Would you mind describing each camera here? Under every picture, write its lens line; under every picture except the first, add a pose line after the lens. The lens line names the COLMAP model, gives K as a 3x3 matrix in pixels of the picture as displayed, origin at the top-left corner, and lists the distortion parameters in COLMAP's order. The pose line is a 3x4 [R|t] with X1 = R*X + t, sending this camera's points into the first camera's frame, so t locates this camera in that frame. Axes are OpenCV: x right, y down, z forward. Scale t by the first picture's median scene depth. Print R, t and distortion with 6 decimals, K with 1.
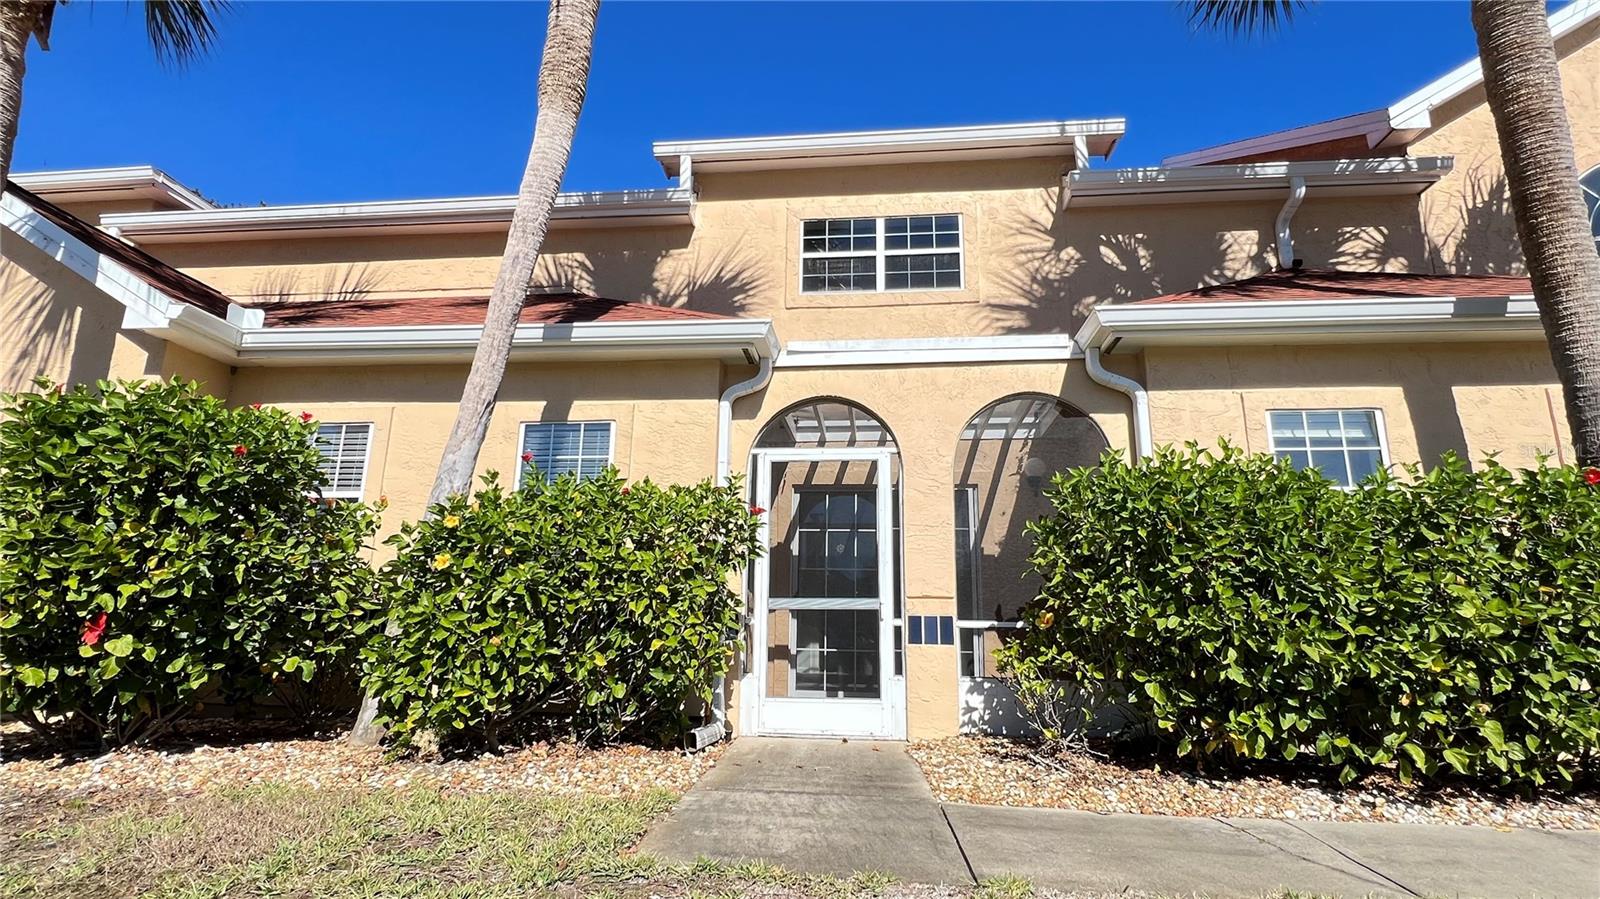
lens RADIAL K [[758.9, 0, 790.1], [0, 758.9, 447.3], [0, 0, 1]] dist [0.012498, 0.001317]
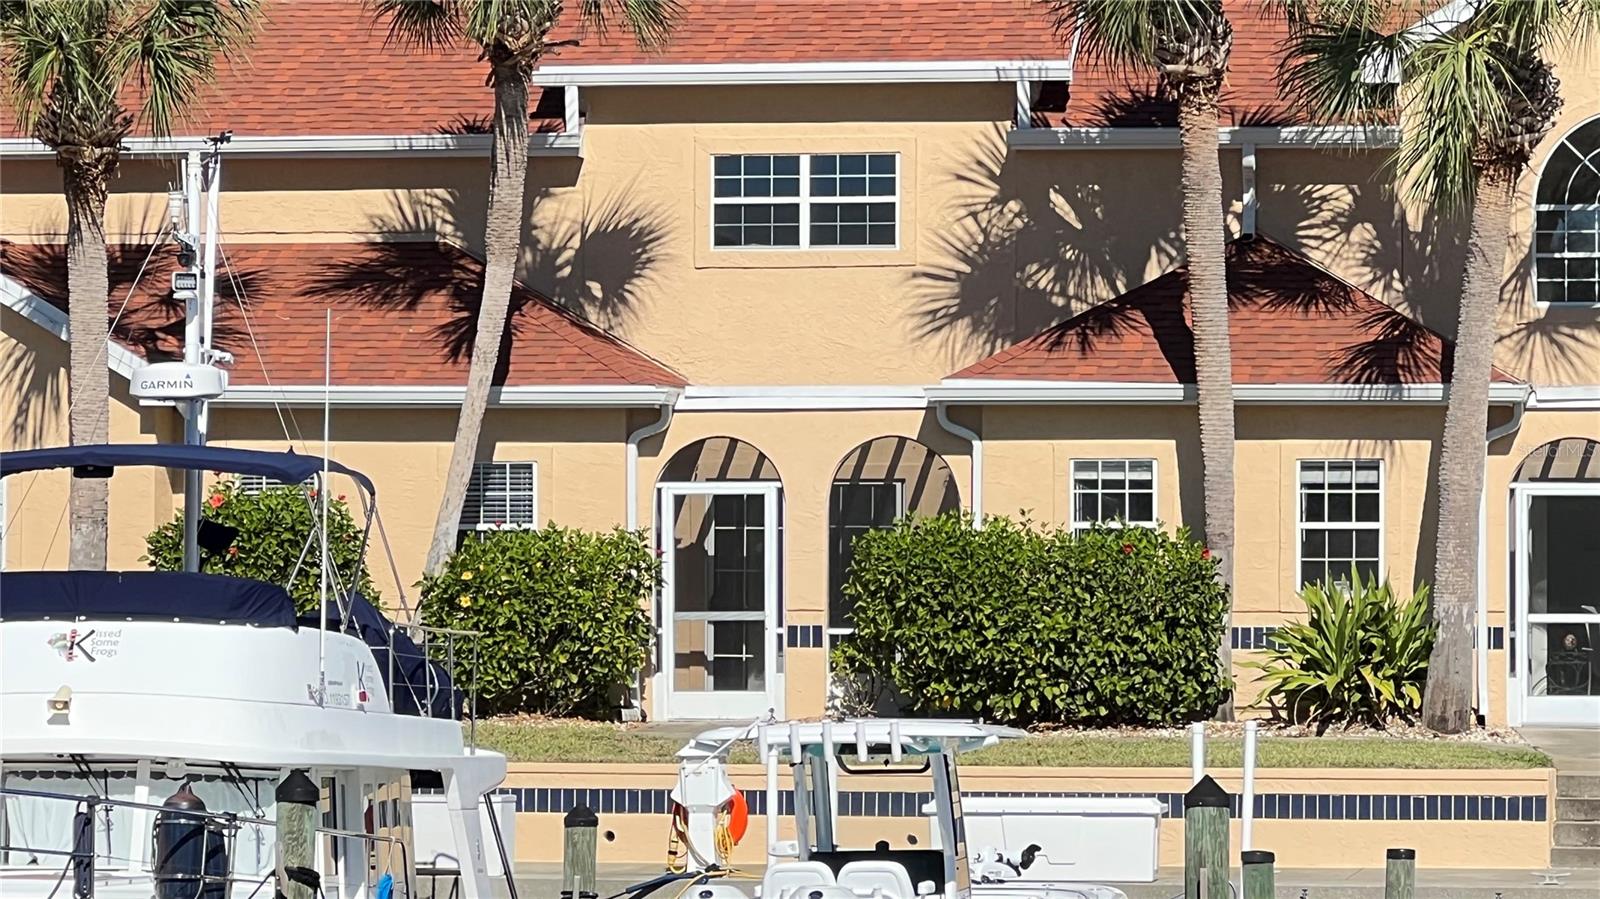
lens RADIAL K [[6867.3, 0, 801.3], [0, 6867.3, 450.4], [0, 0, 1]] dist [0.337867, 0.000000]
pose [[0.998846, -0.015221, -0.045562, 0.651365], [0.024673, 0.976363, 0.214724, -2.304351], [0.041216, -0.215601, 0.975611, -9.234003]]
